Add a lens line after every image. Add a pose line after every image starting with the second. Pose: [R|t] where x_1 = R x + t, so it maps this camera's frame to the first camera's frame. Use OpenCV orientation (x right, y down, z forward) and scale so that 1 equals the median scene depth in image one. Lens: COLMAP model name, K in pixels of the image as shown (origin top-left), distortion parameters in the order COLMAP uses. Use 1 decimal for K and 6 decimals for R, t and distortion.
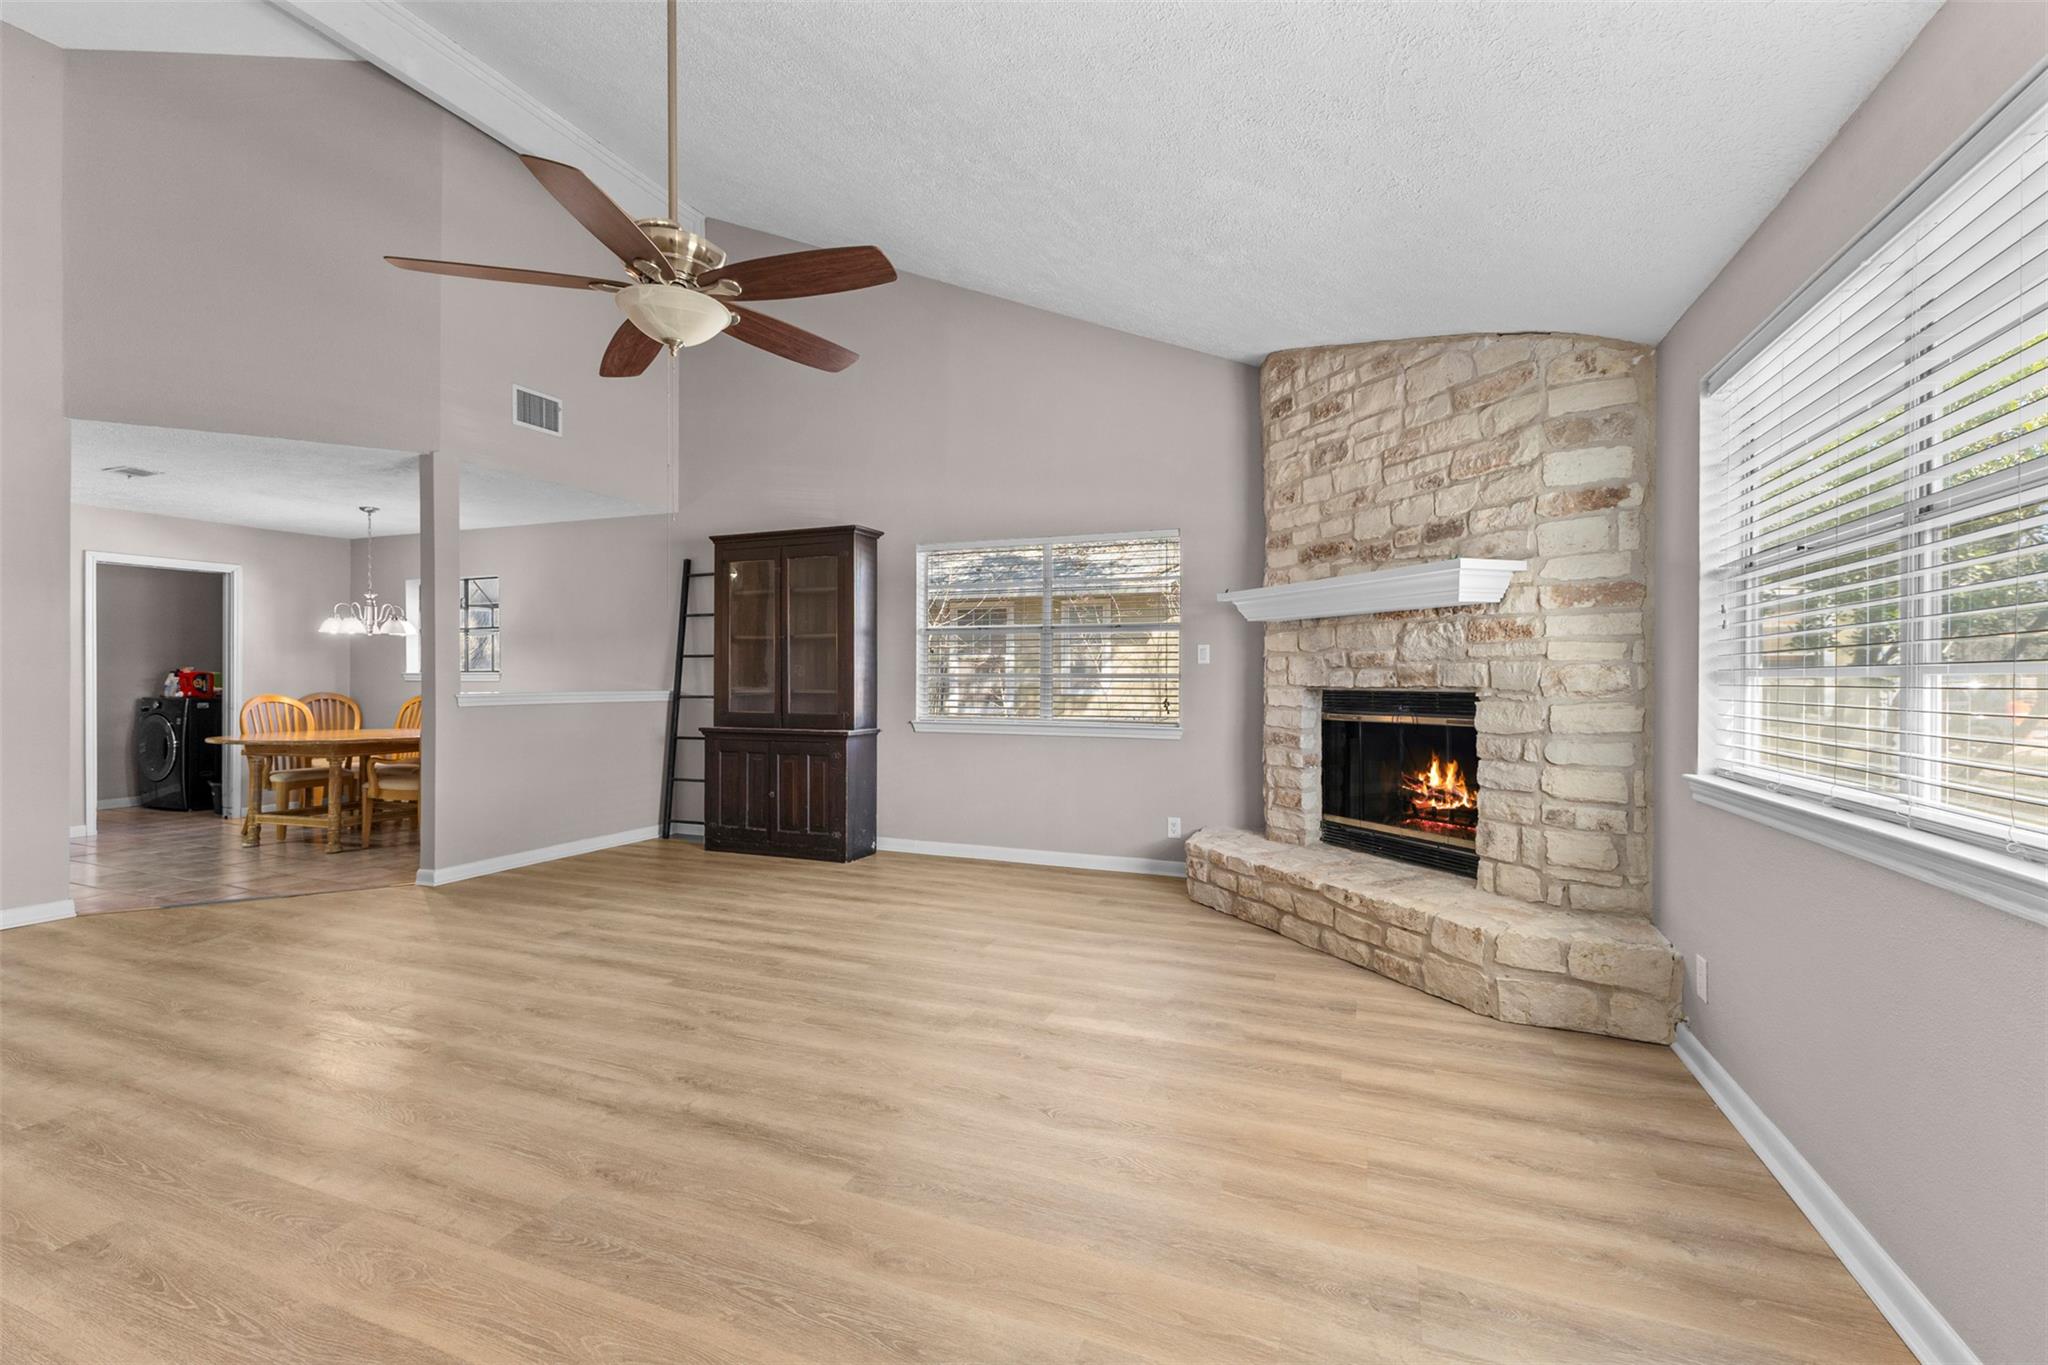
lens RADIAL K [[881.7, 0, 1024.5], [0, 881.7, 680.8], [0, 0, 1]] dist [0.008361, -0.000115]
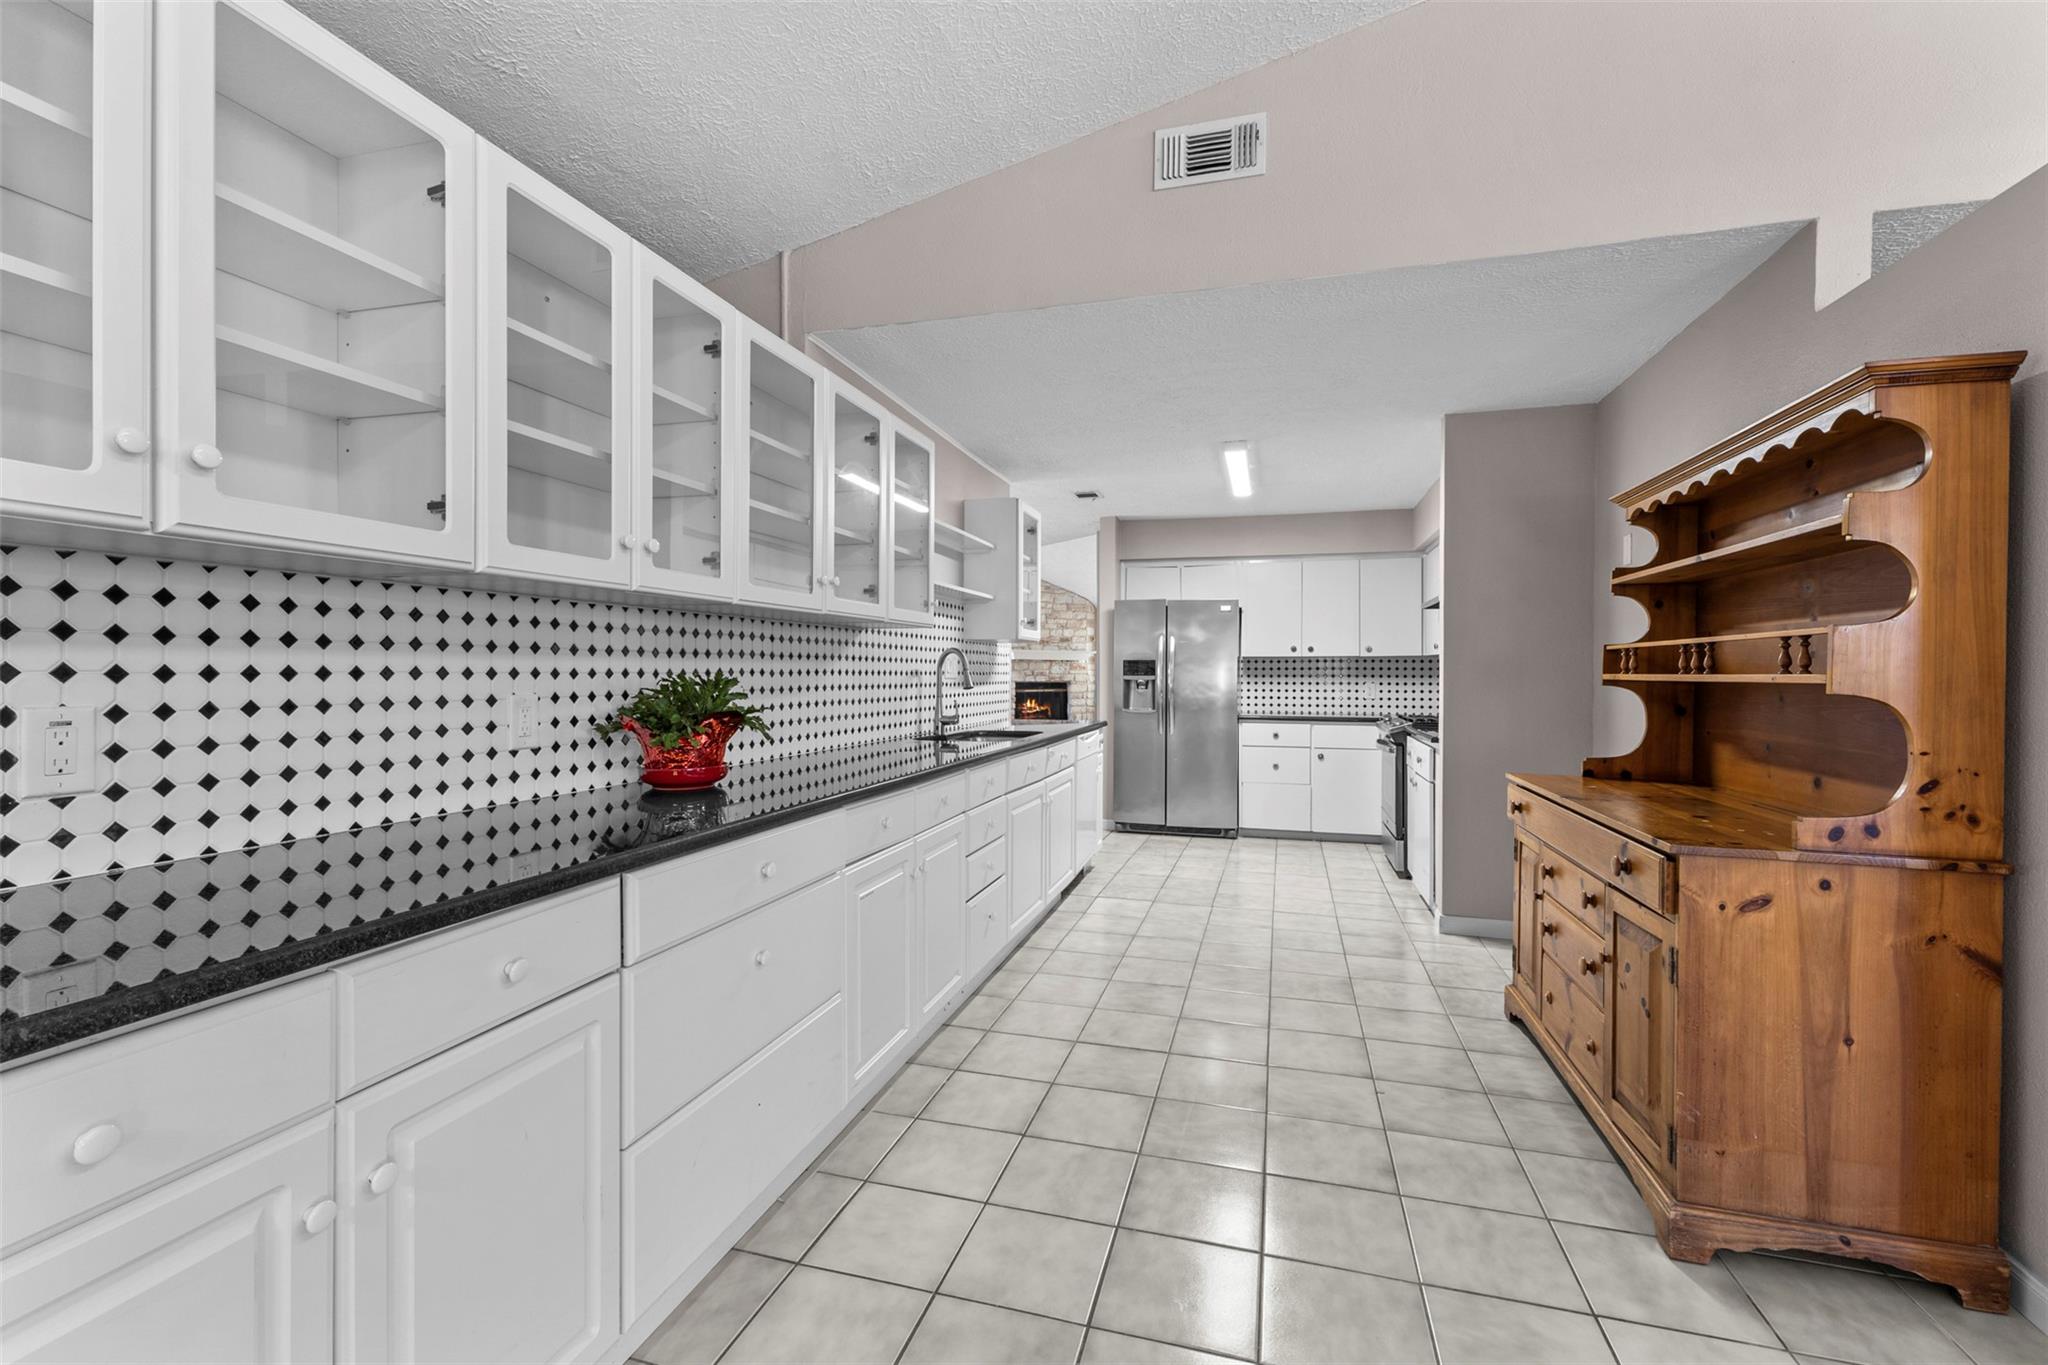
lens RADIAL K [[881.7, 0, 1024.5], [0, 881.7, 680.8], [0, 0, 1]] dist [0.008361, -0.000115]
pose [[-0.100800, -0.011366, 0.994842, -2.990035], [-0.002835, 0.999934, 0.011137, -0.032725], [-0.994903, -0.001698, -0.100826, 1.411588]]
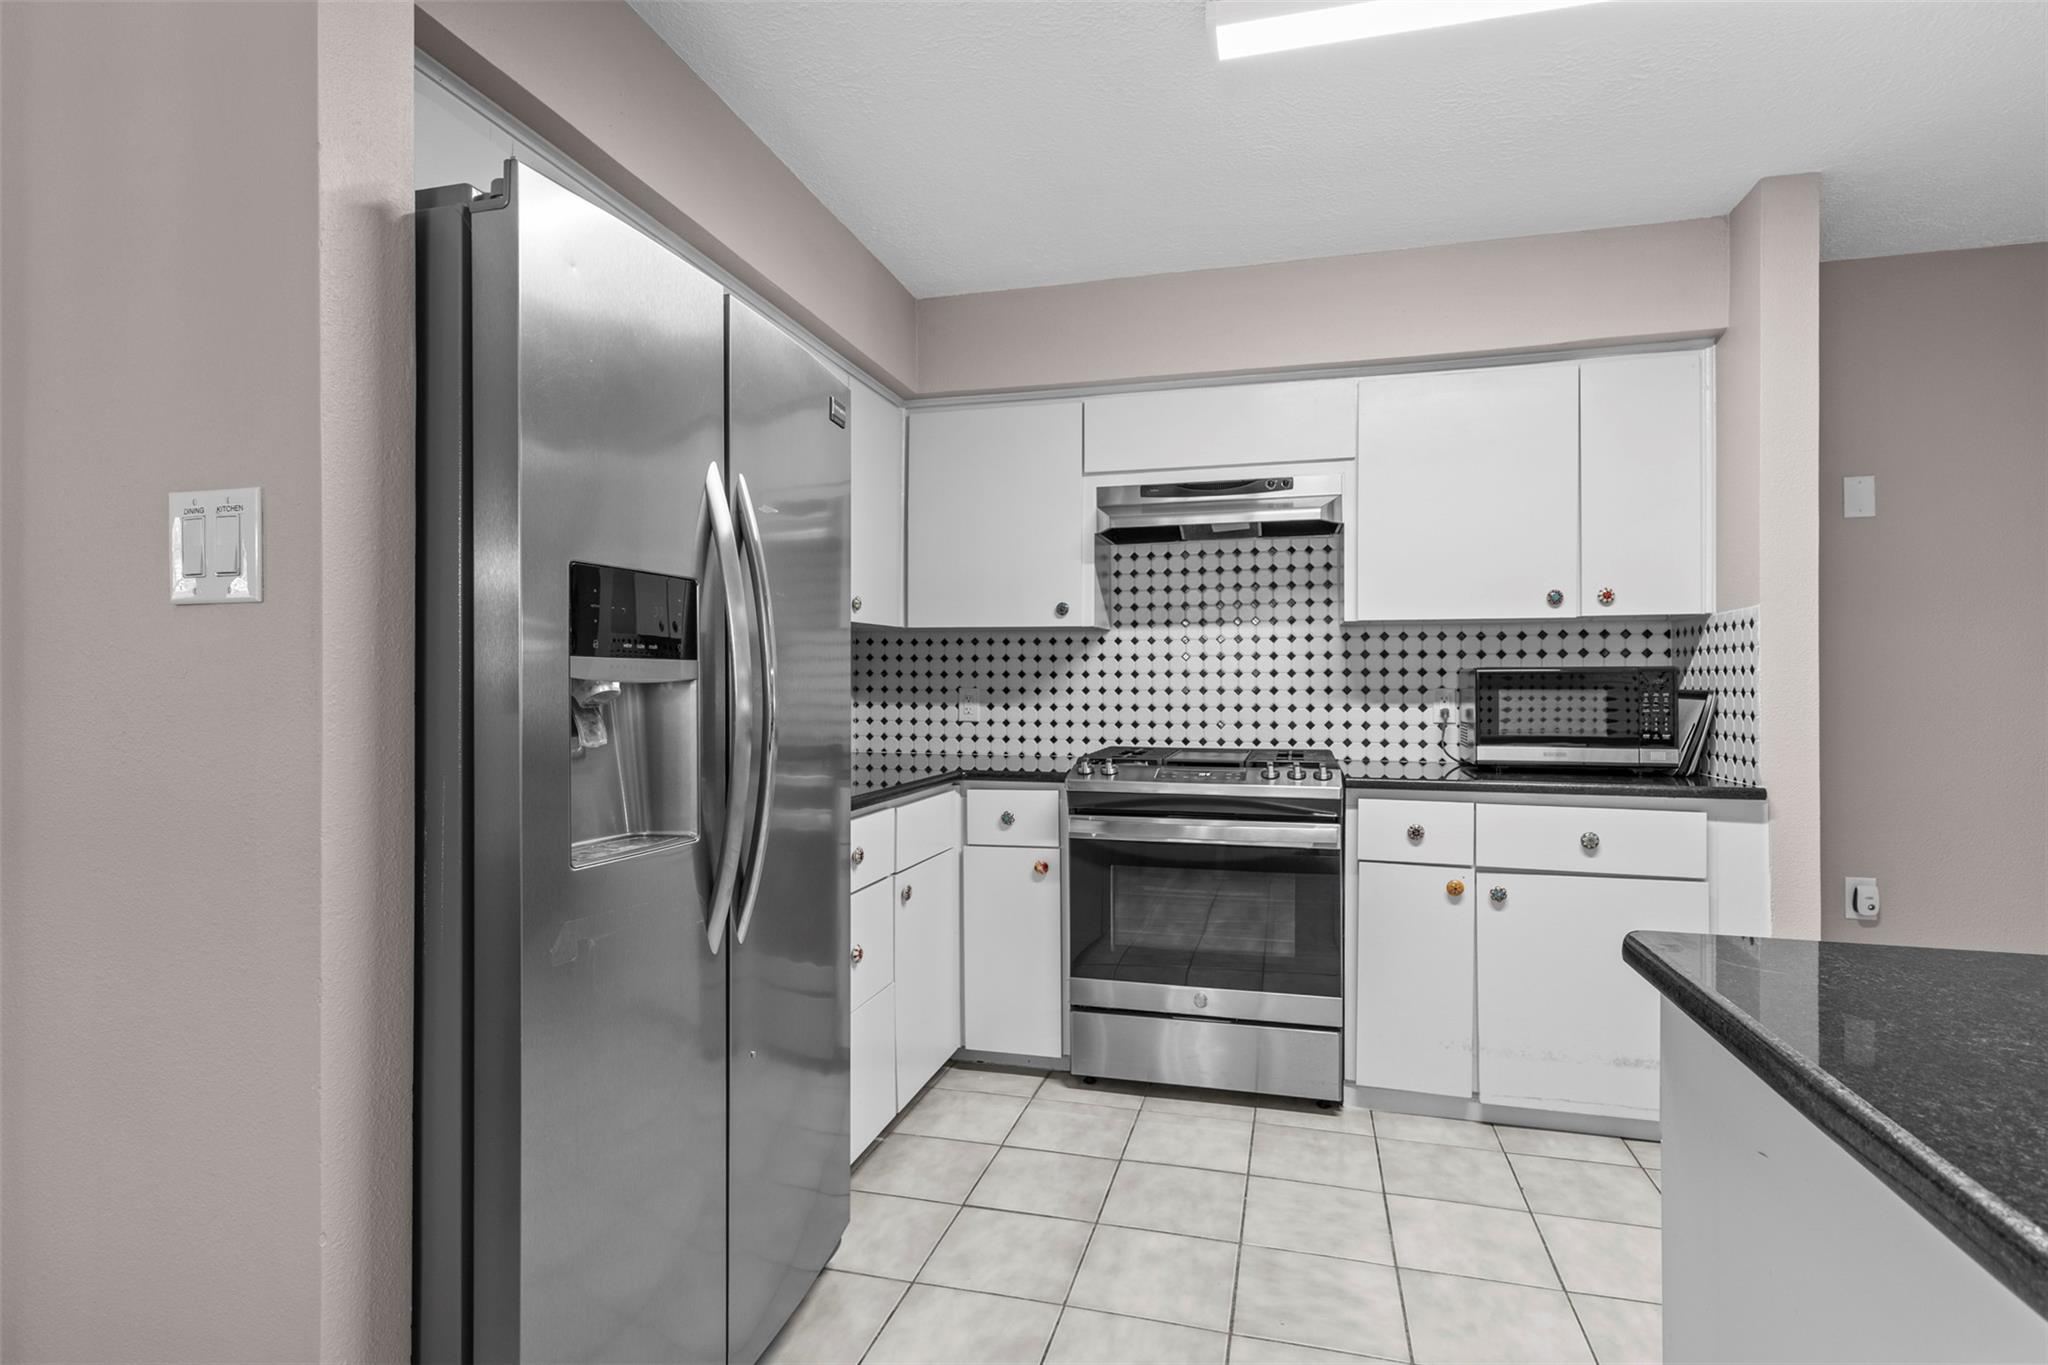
lens RADIAL K [[1011.3, 0, 1024.0], [0, 1011.3, 682.5], [0, 0, 1]] dist [0.011516, -0.000205]
pose [[-0.992267, -0.005526, -0.123995, -1.462551], [-0.005658, 0.999984, 0.000715, -0.017382], [0.123989, 0.001411, -0.992283, 1.378571]]
